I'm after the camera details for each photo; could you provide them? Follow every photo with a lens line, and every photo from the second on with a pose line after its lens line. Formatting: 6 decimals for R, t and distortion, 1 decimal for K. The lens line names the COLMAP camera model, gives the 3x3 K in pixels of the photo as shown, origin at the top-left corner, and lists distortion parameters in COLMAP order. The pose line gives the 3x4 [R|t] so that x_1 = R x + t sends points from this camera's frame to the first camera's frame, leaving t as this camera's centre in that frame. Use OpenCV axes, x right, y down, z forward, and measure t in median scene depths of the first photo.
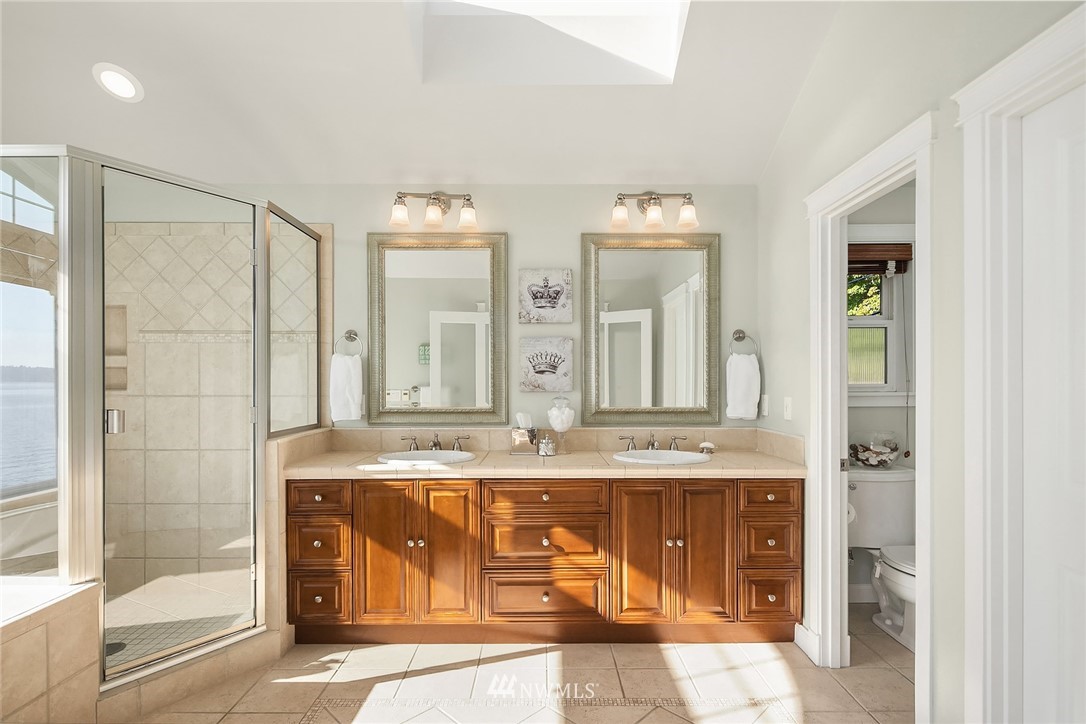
lens RADIAL K [[526.8, 0, 545.9], [0, 526.8, 387.6], [0, 0, 1]] dist [-0.000991, -0.000691]
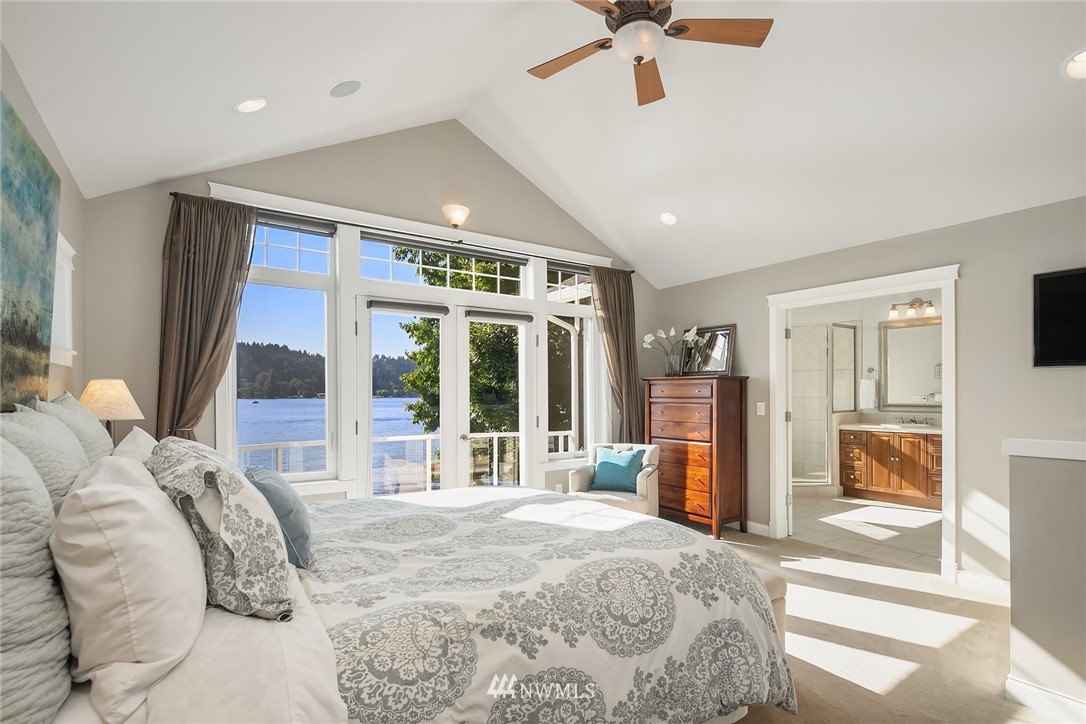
lens RADIAL K [[523.3, 0, 546.7], [0, 523.3, 393.7], [0, 0, 1]] dist [-0.000856, -0.000198]
pose [[0.553288, 0.000450, -0.832990, 0.709726], [-0.002518, 0.999996, -0.001132, 0.005076], [0.832986, 0.002724, 0.553287, -1.349771]]
